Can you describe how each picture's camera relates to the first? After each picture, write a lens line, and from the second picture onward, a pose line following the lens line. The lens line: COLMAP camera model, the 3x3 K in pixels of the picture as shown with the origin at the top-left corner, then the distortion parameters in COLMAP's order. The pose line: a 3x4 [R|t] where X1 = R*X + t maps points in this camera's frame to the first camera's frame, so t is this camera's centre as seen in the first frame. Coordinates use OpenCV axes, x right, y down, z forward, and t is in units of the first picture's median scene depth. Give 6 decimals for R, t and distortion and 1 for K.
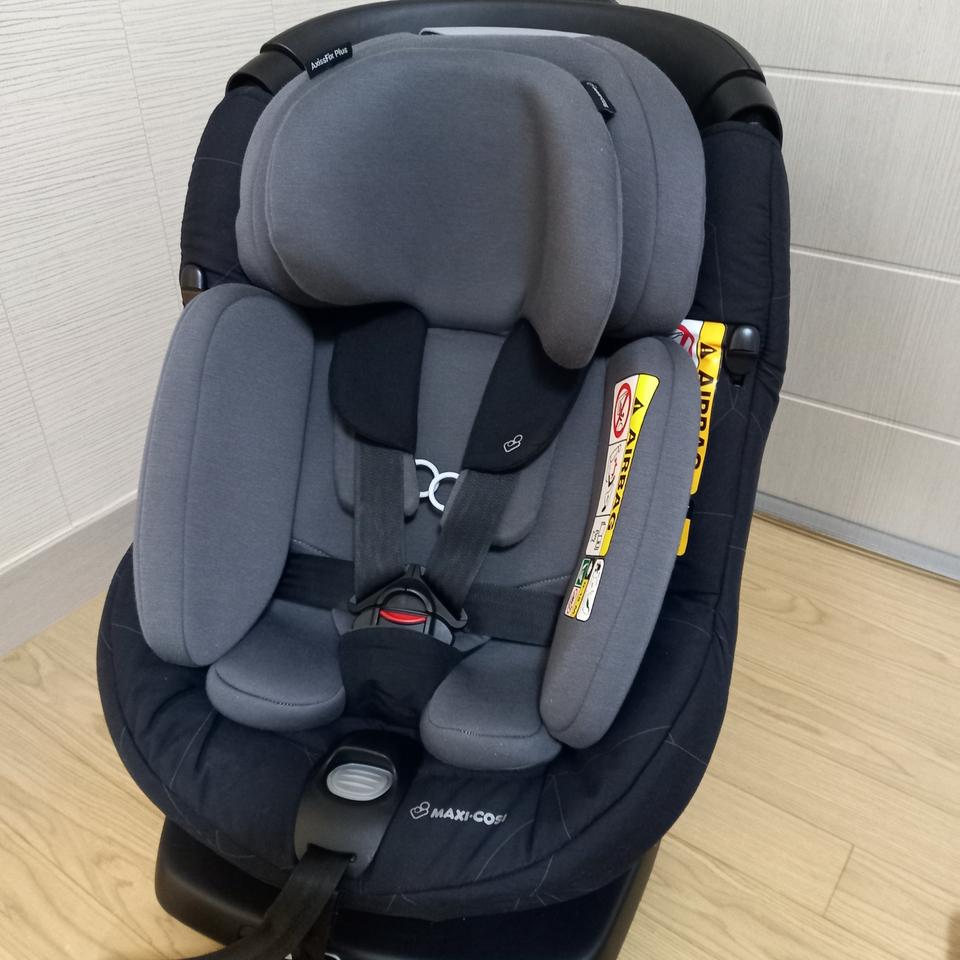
lens RADIAL K [[903.5, 0, 477.7], [0, 903.5, 476.8], [0, 0, 1]] dist [0.010509, 0.000000]
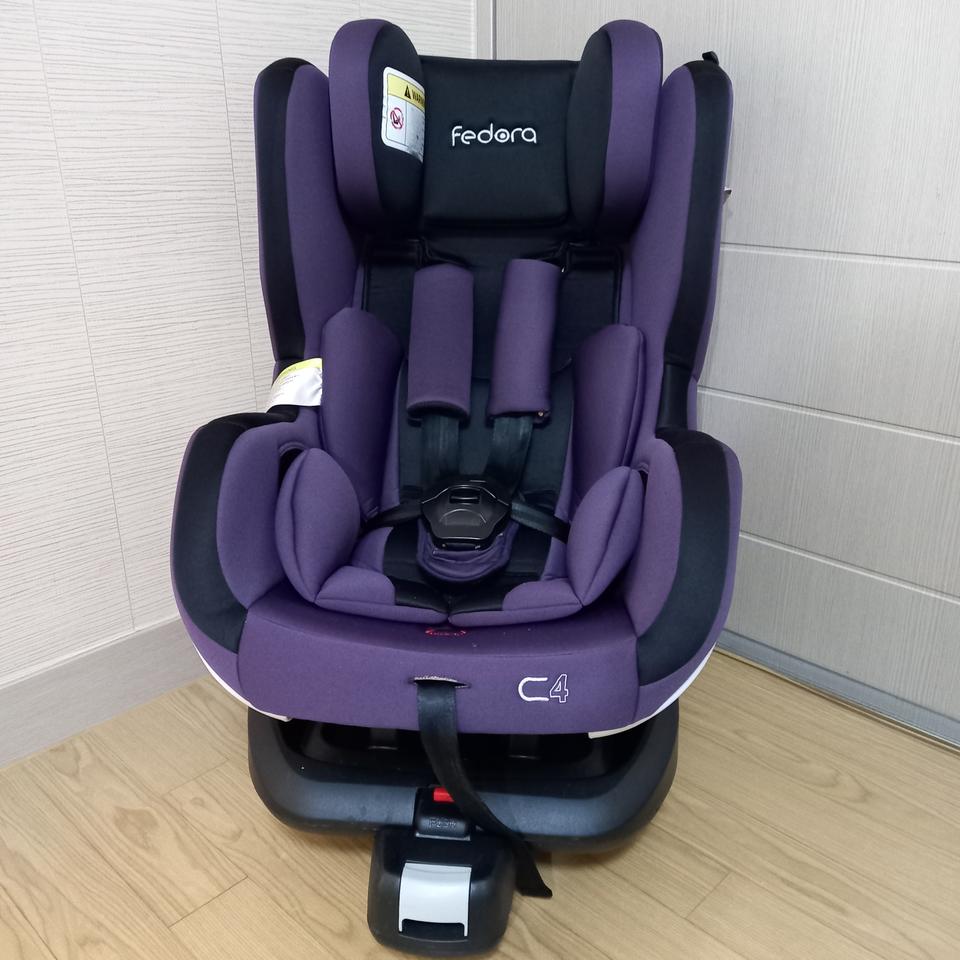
lens RADIAL K [[903.5, 0, 481.1], [0, 903.5, 485.2], [0, 0, 1]] dist [0.010509, 0.000000]
pose [[0.988217, 0.058991, -0.141233, 0.116076], [-0.088034, 0.973902, -0.209199, 0.085079], [0.125206, 0.219168, 0.967620, -0.033491]]
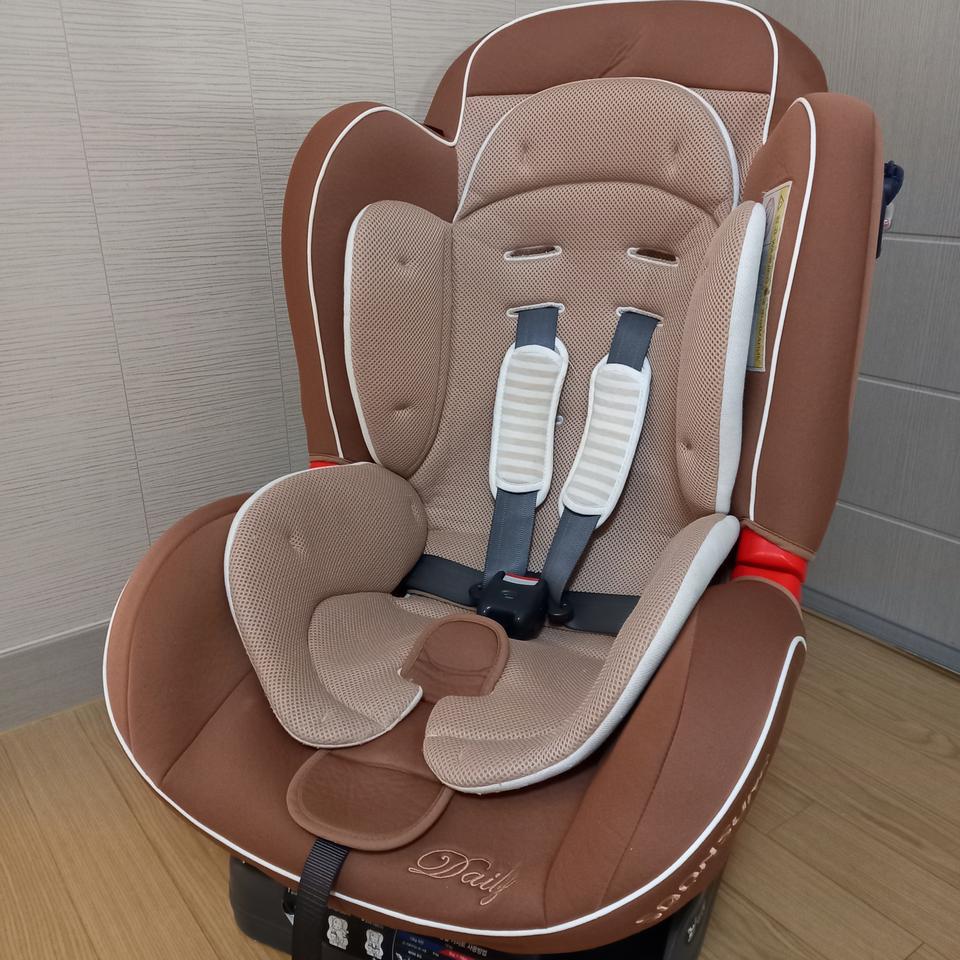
lens RADIAL K [[903.5, 0, 484.8], [0, 903.5, 484.0], [0, 0, 1]] dist [0.010509, 0.000000]
pose [[0.950963, 0.102704, -0.291757, 0.172176], [-0.161770, 0.969116, -0.186130, 0.160197], [0.263630, 0.224200, 0.938208, -0.151911]]
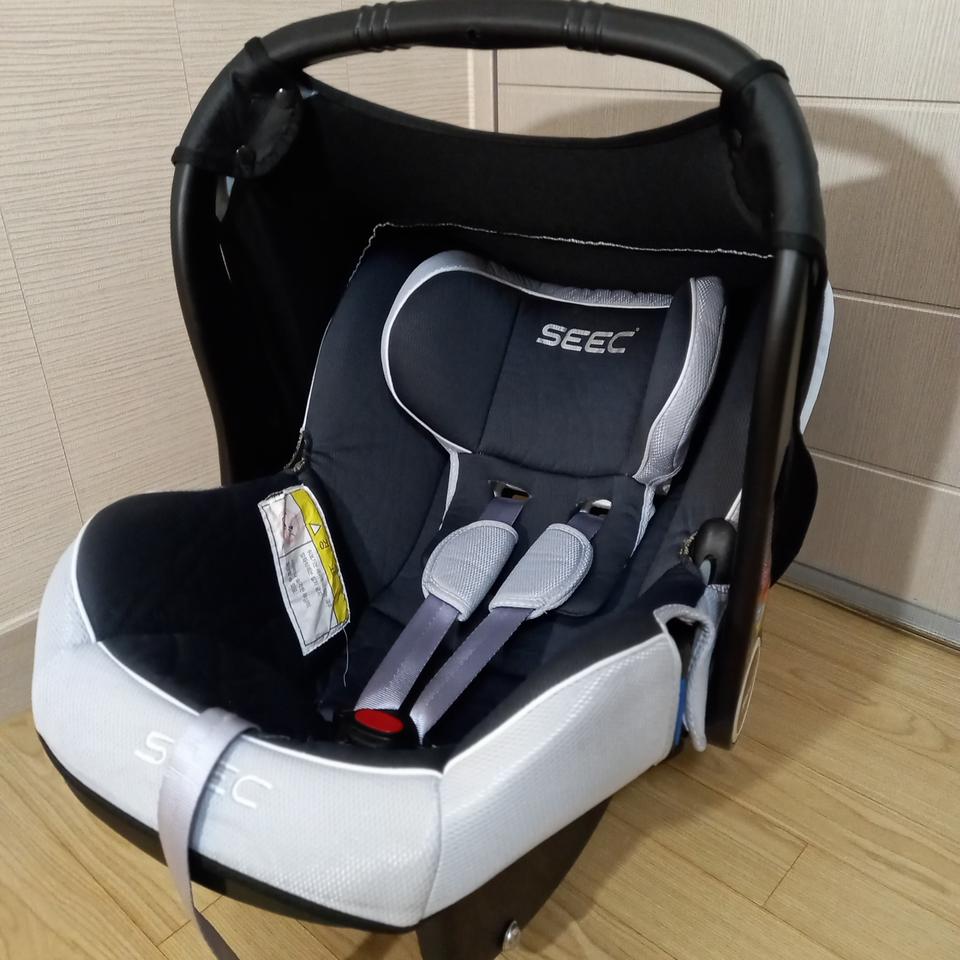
lens RADIAL K [[903.5, 0, 477.4], [0, 903.5, 479.4], [0, 0, 1]] dist [0.010509, 0.000000]
pose [[0.992498, 0.040909, -0.115216, 0.046696], [-0.052884, 0.993288, -0.102873, 0.027572], [0.110235, 0.108194, 0.987999, 0.129482]]
